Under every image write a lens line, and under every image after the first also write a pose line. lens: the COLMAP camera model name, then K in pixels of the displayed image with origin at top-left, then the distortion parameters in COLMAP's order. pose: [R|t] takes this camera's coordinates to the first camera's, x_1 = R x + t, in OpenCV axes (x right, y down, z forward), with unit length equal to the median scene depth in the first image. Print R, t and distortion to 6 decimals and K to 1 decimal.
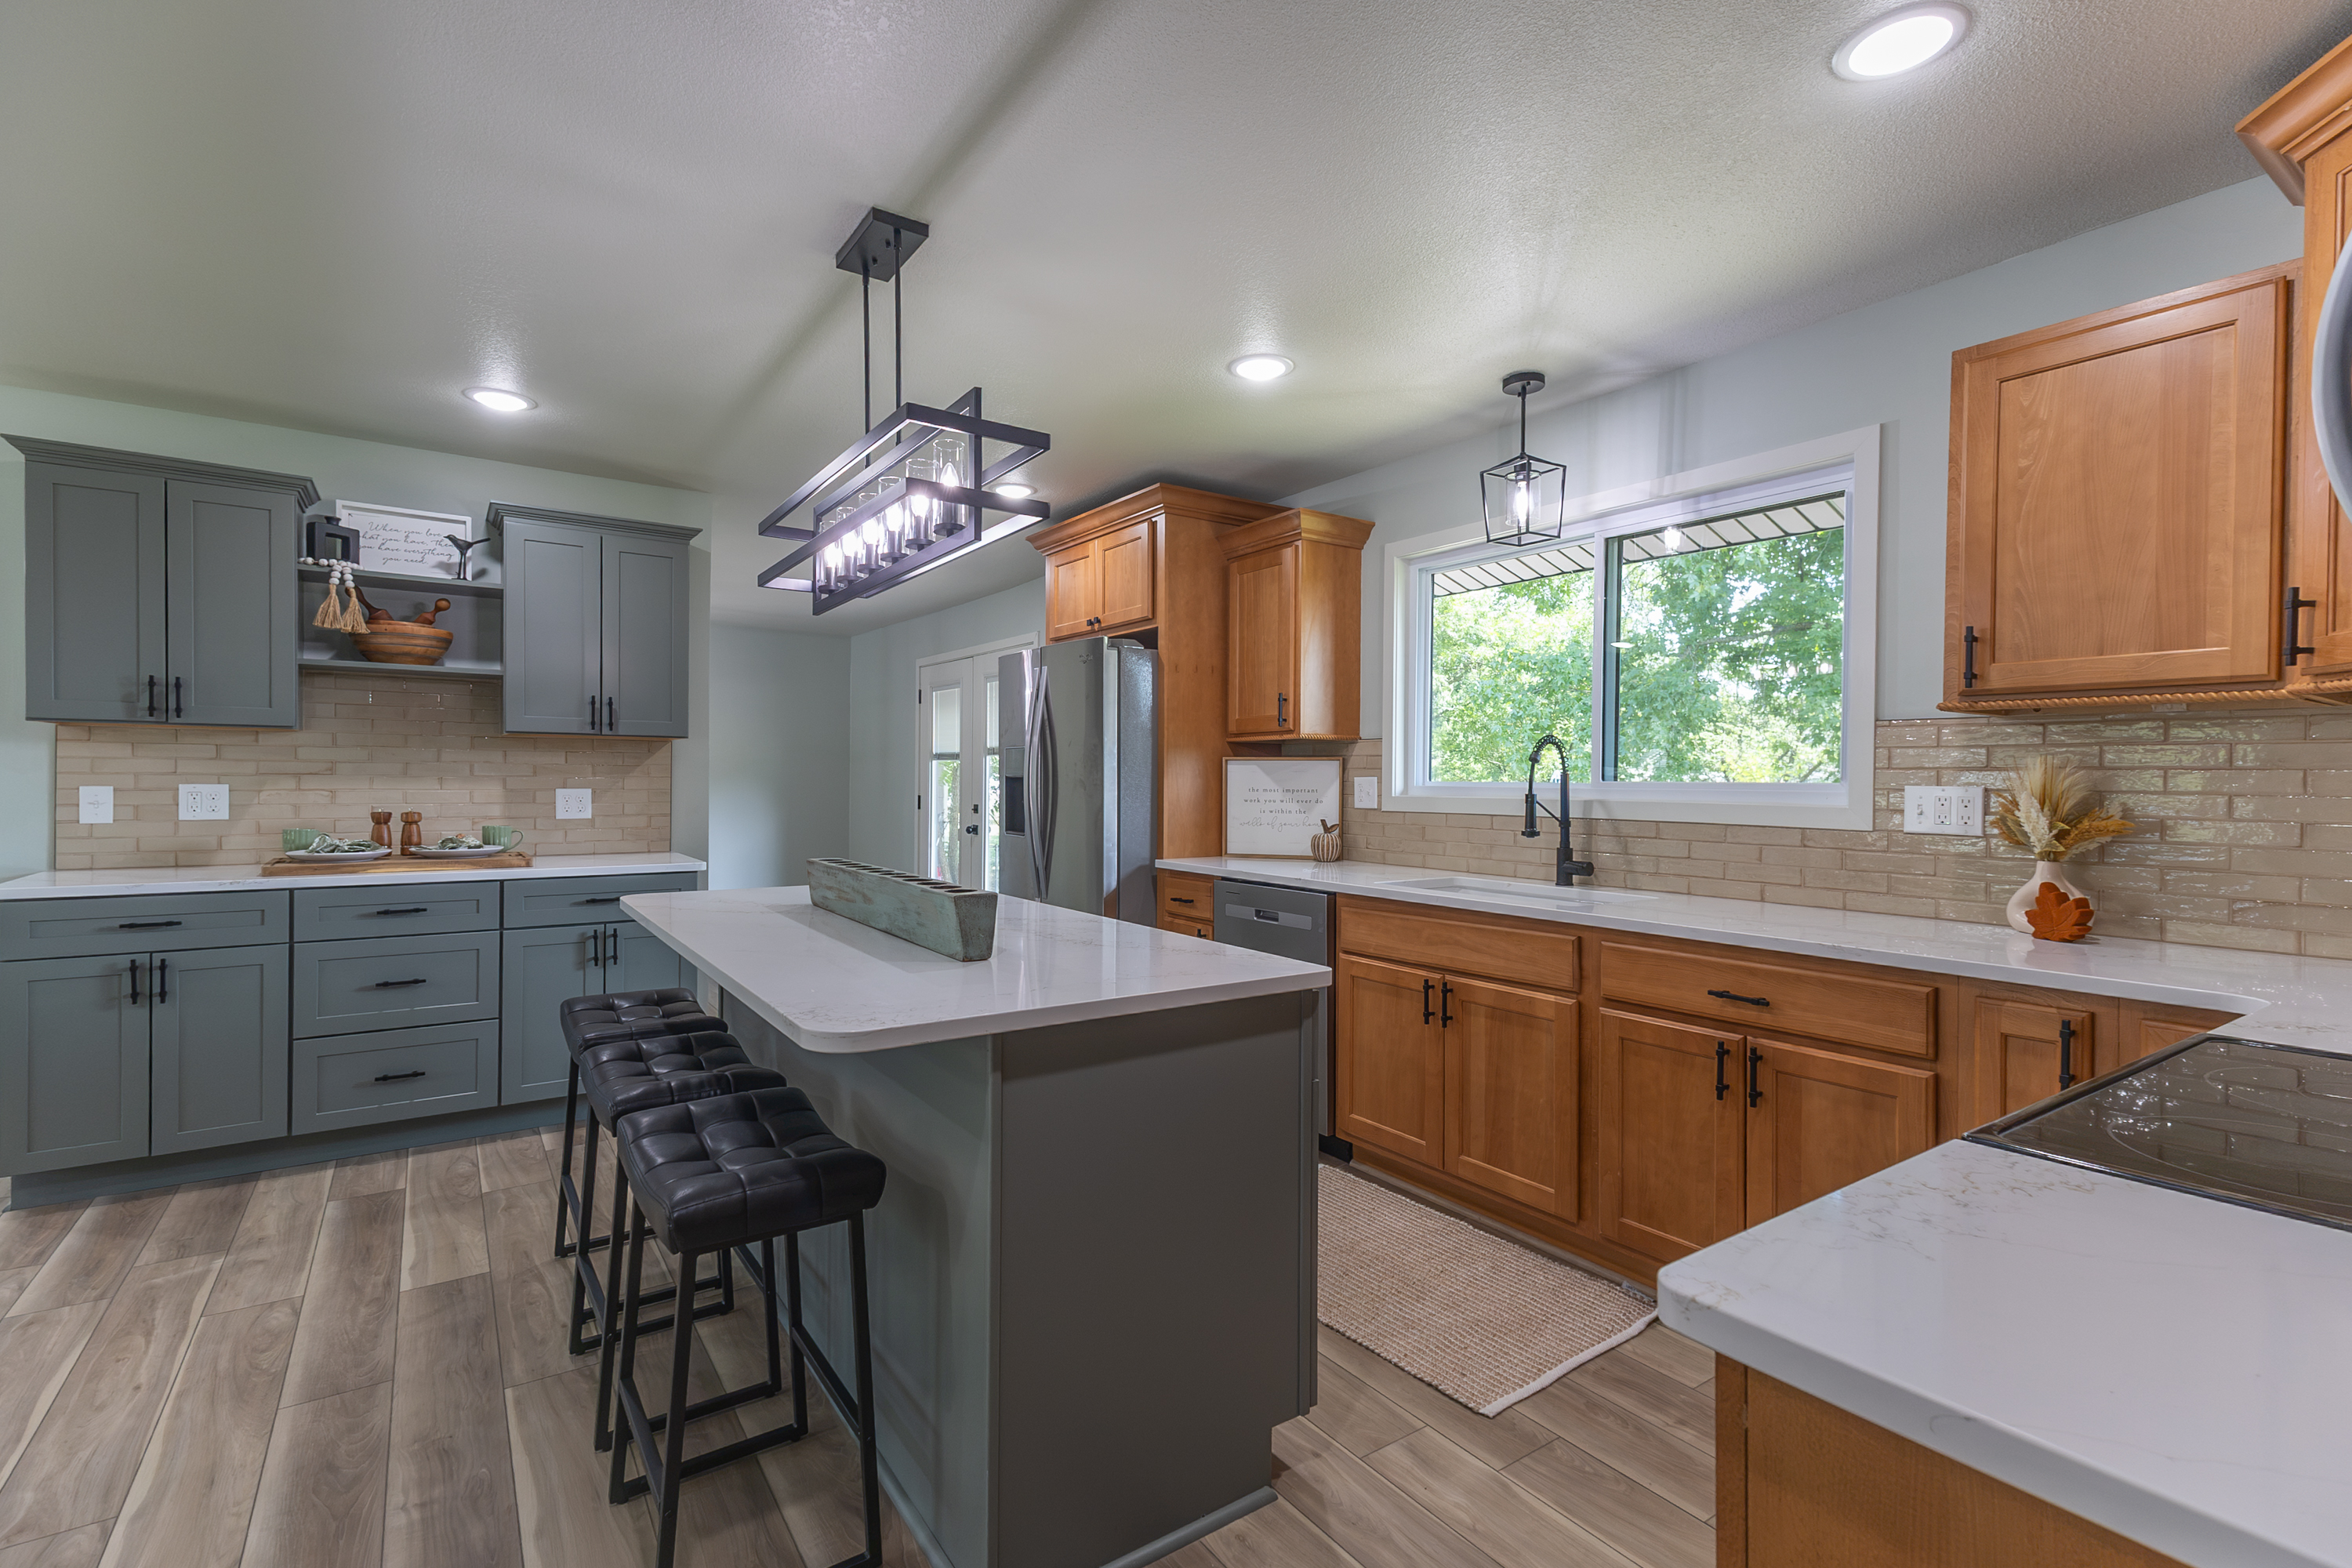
lens RADIAL K [[1061.5, 0, 1178.0], [0, 1061.5, 788.9], [0, 0, 1]] dist [0.024555, -0.006656]
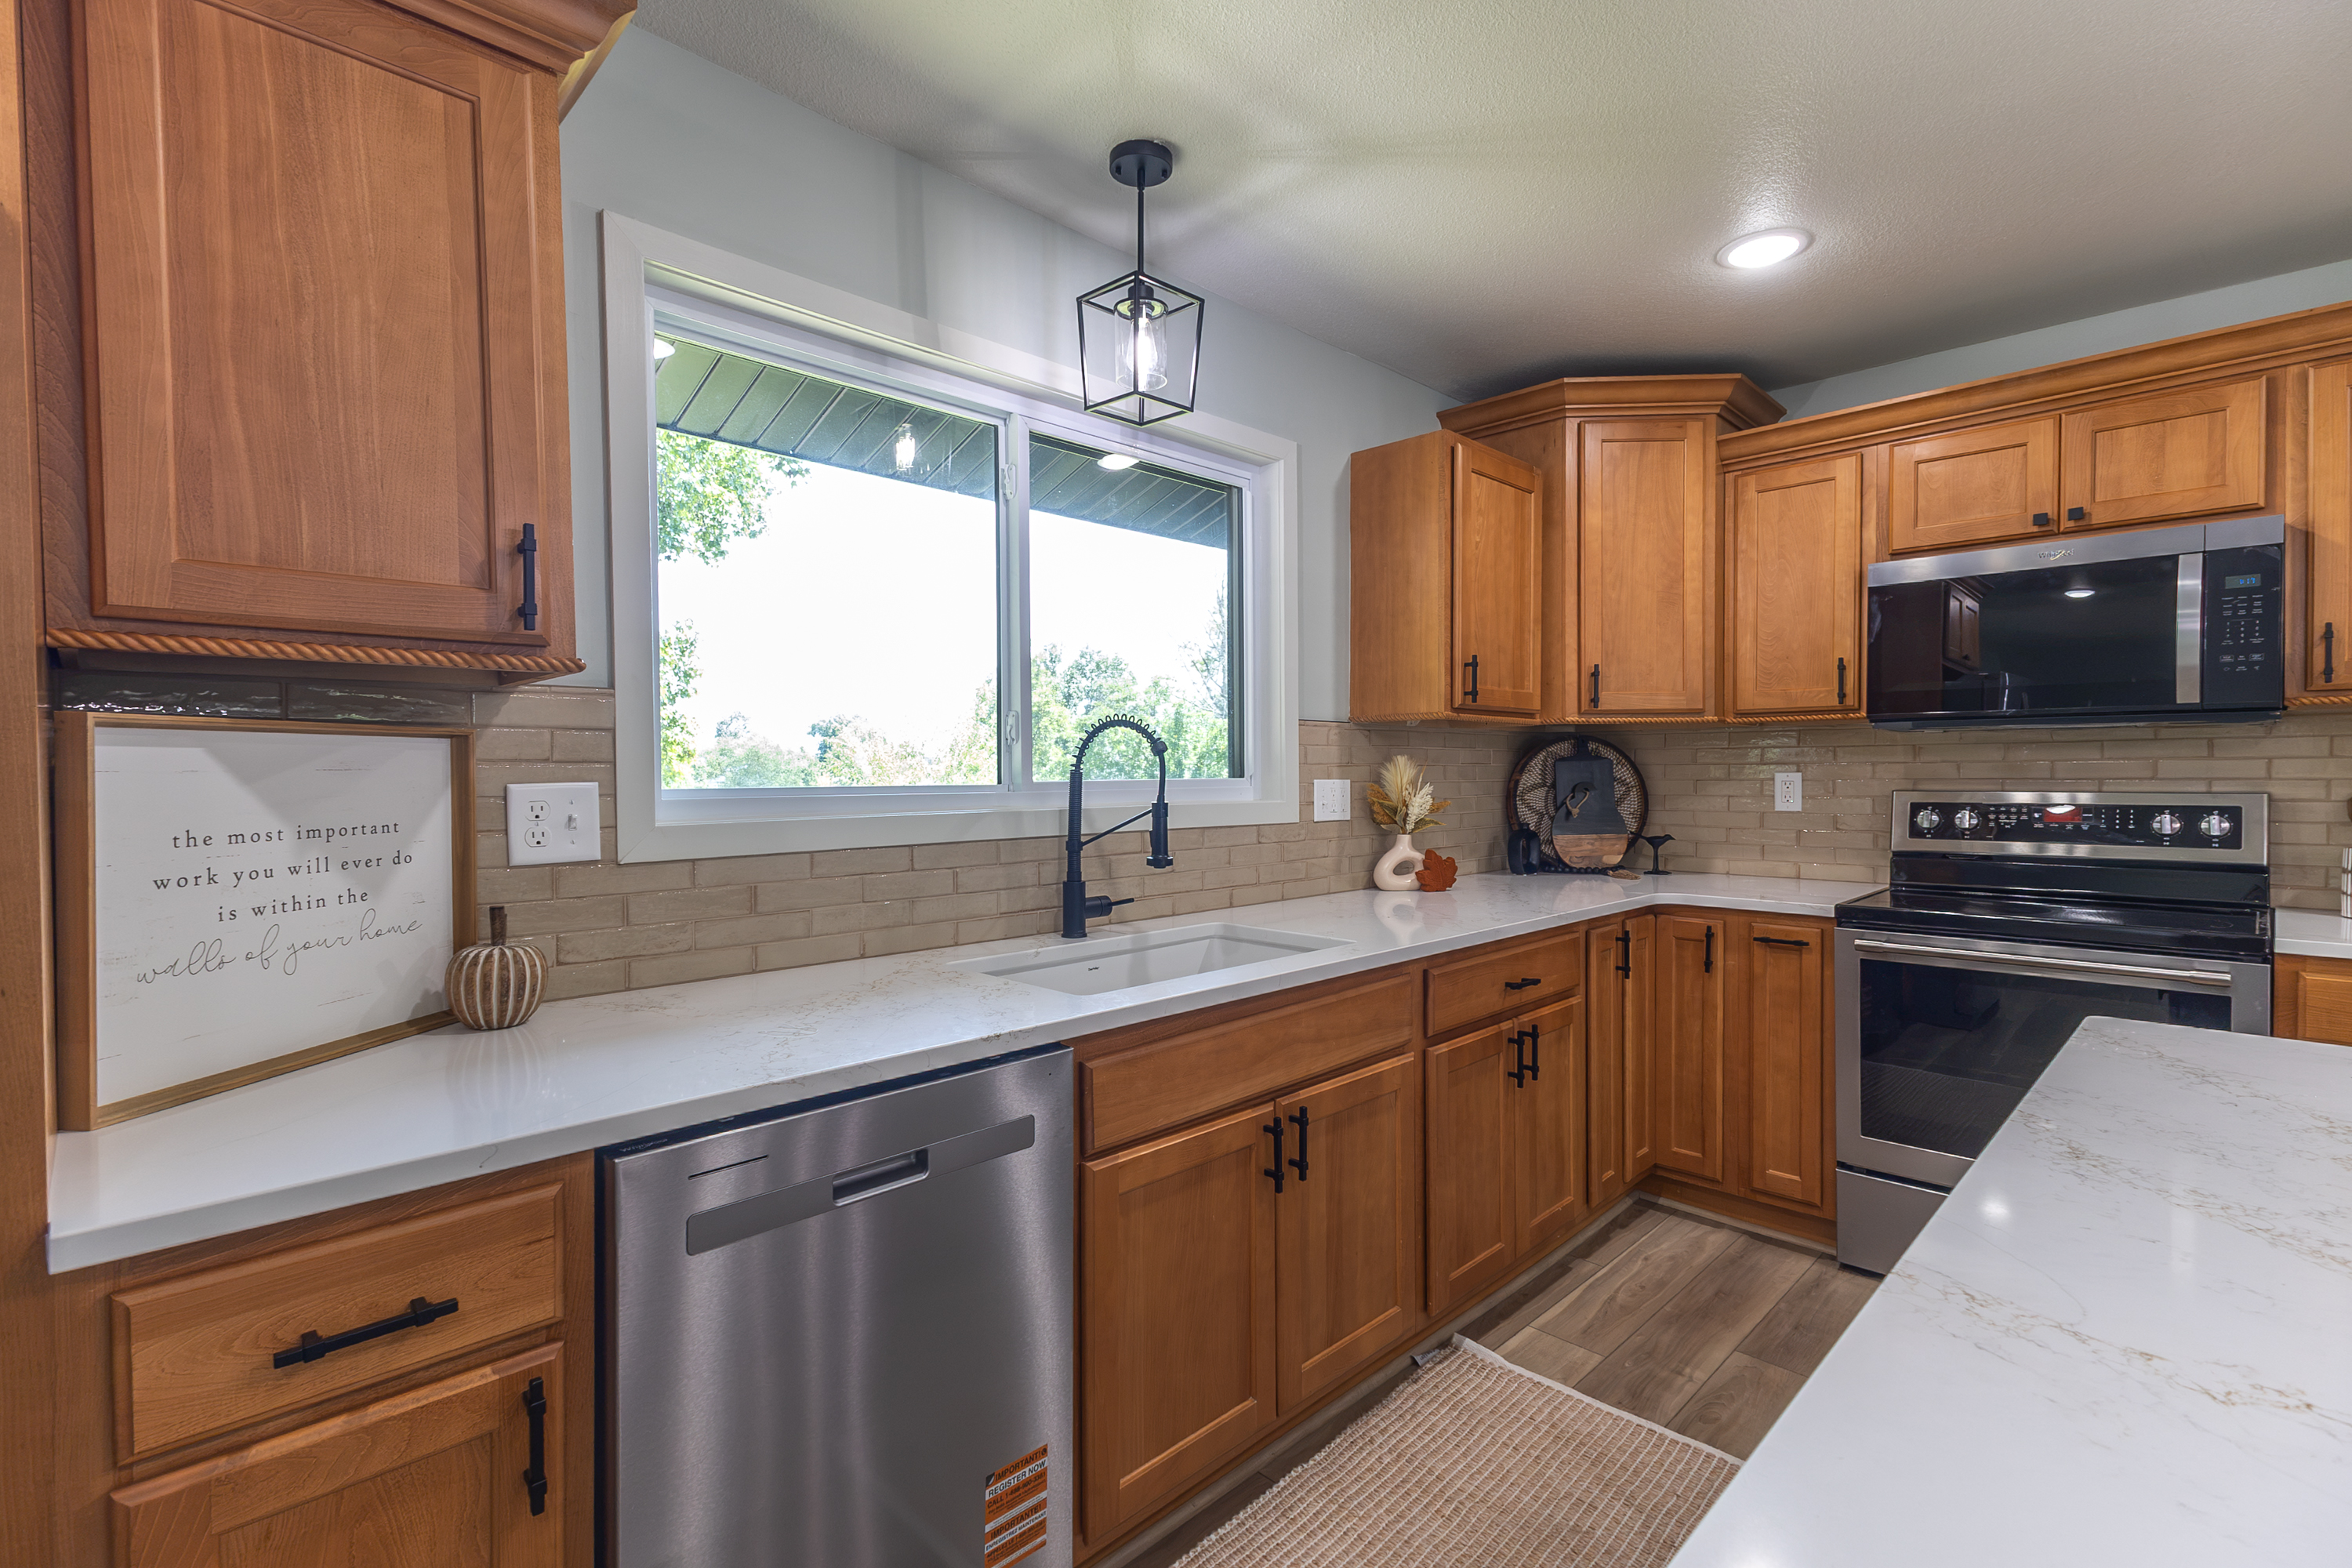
lens RADIAL K [[1061.5, 0, 1178.0], [0, 1061.5, 788.9], [0, 0, 1]] dist [0.024555, -0.006656]
pose [[-0.172211, -0.025345, 0.984734, -0.293143], [0.013623, 0.999512, 0.028107, -0.019851], [-0.984966, 0.018256, -0.171782, 0.997543]]
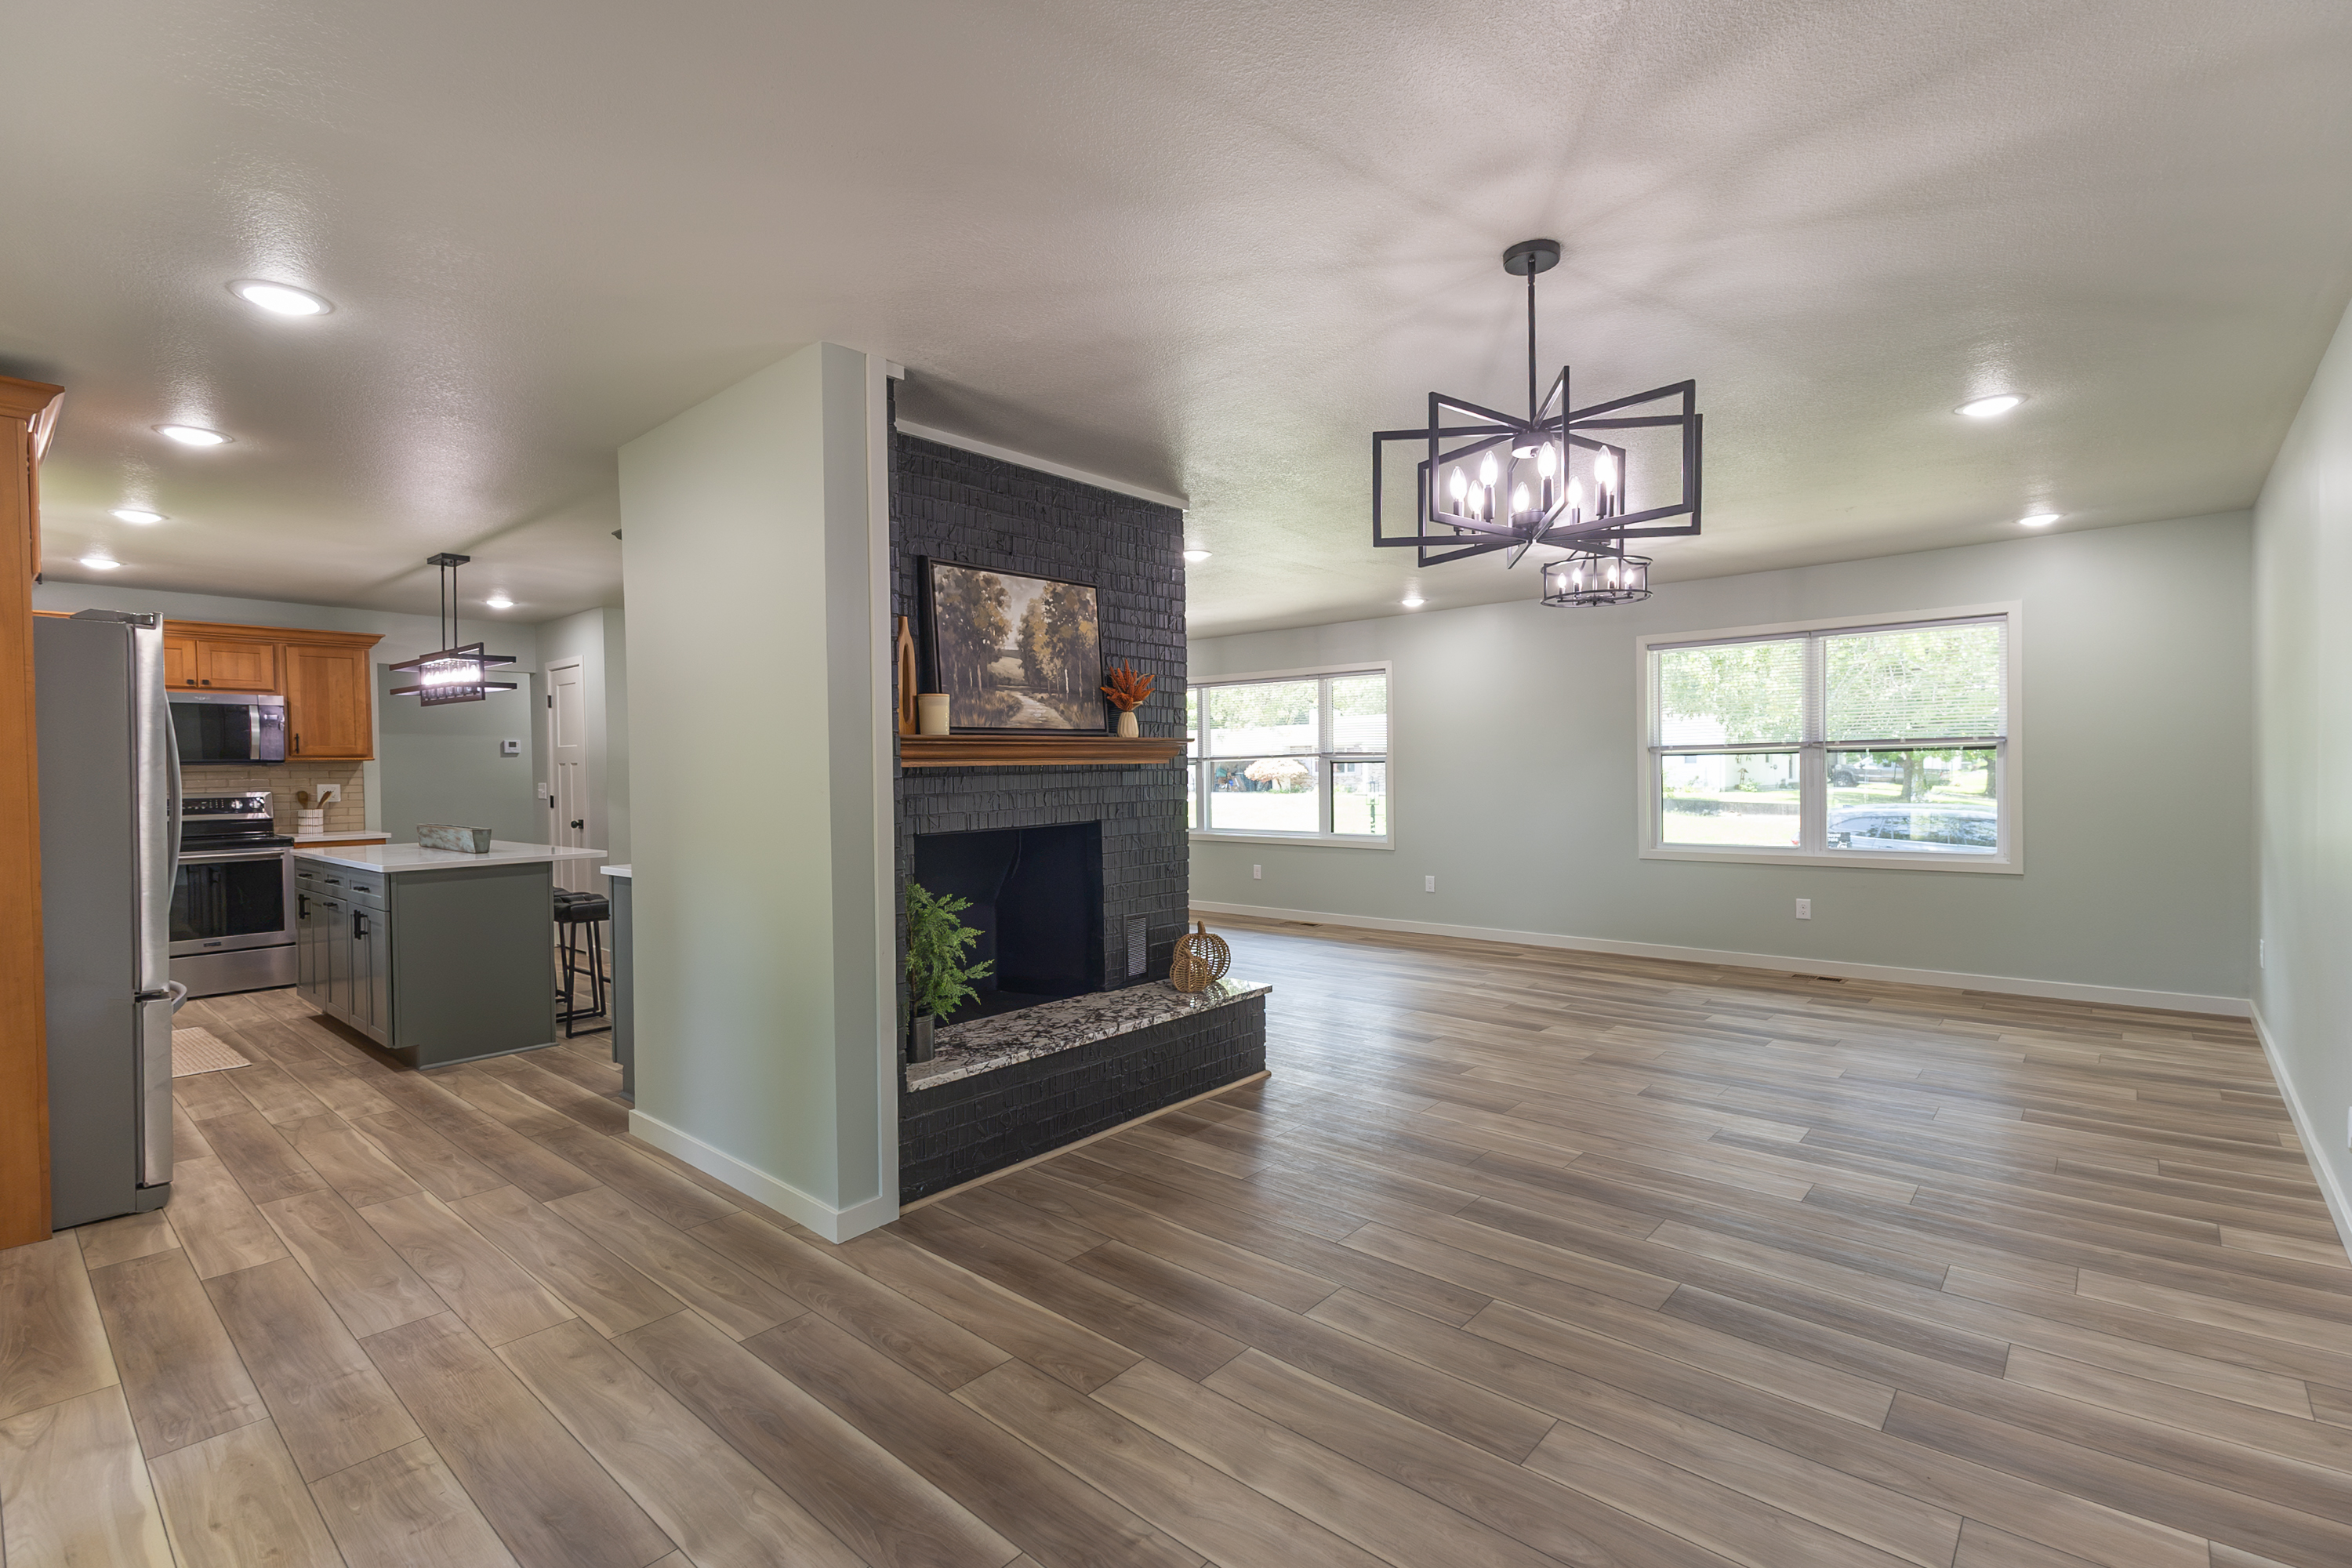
lens RADIAL K [[1081.5, 0, 1174.2], [0, 1081.5, 789.3], [0, 0, 1]] dist [0.023191, -0.008019]
pose [[-0.972502, 0.009392, -0.232704, -0.857359], [0.002672, 0.999571, 0.029176, -0.045510], [0.232878, 0.027752, -0.972110, 2.510285]]
